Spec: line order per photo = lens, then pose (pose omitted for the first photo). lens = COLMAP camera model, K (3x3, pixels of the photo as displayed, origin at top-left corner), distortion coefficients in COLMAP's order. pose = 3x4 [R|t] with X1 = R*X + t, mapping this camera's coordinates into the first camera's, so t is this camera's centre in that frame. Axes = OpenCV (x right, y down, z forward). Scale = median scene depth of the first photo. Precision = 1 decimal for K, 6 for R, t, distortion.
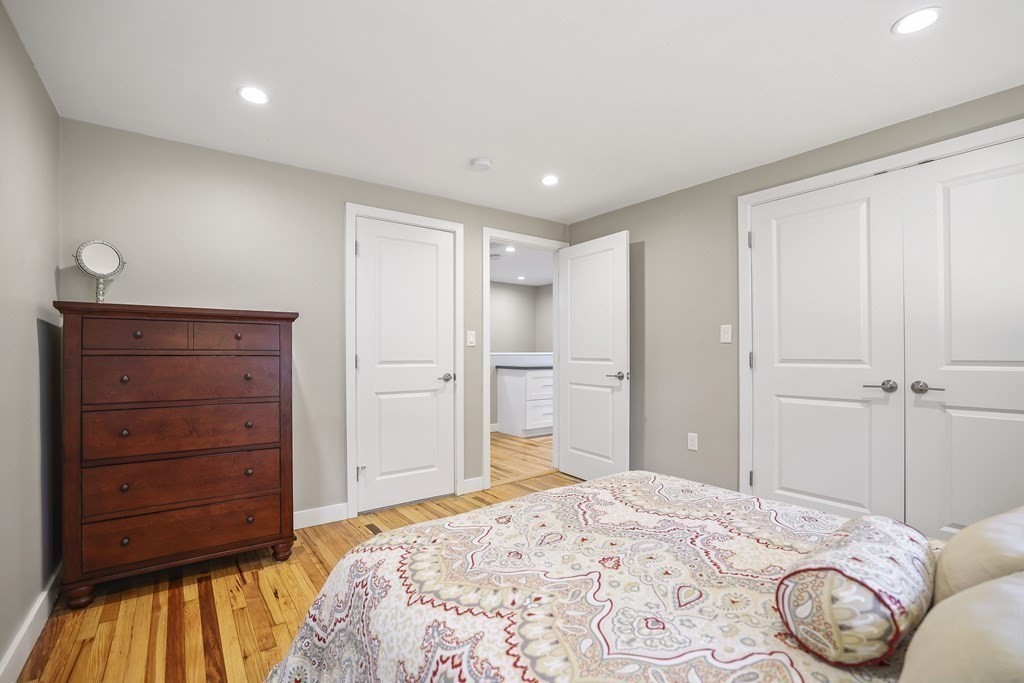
lens RADIAL K [[455.9, 0, 508.4], [0, 455.9, 344.8], [0, 0, 1]] dist [-0.002432, 0.000113]
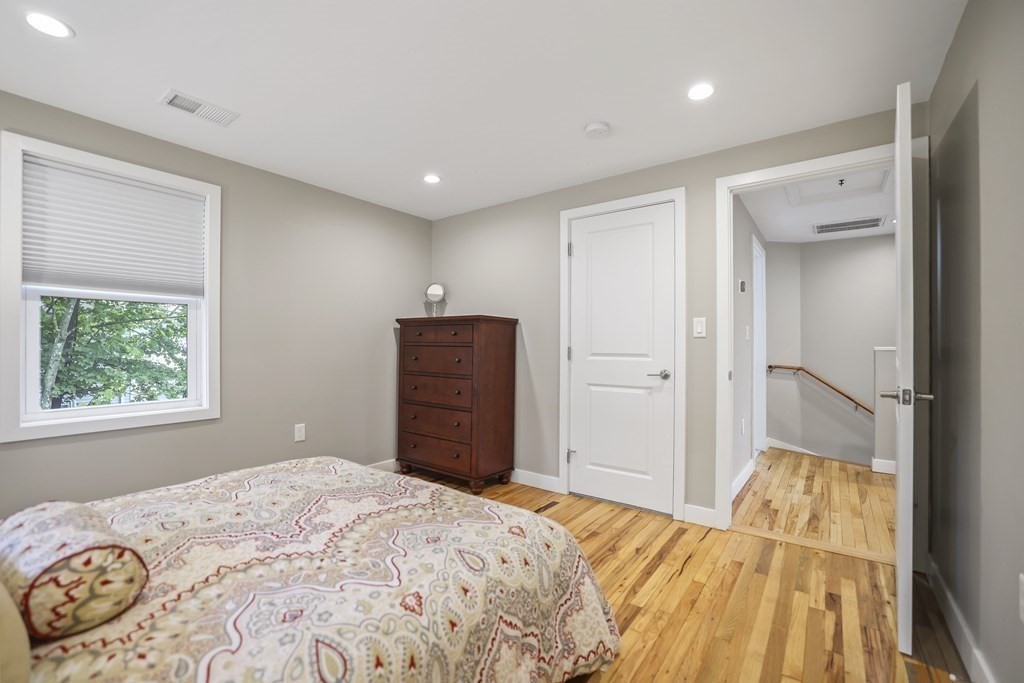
lens RADIAL K [[445.1, 0, 512.0], [0, 445.1, 341.5], [0, 0, 1]] dist [-0.003049, 0.000025]
pose [[0.305251, -0.009862, -0.952221, 0.654586], [0.005883, 0.999947, -0.008470, 0.017737], [0.952254, -0.003017, 0.305293, 0.551690]]
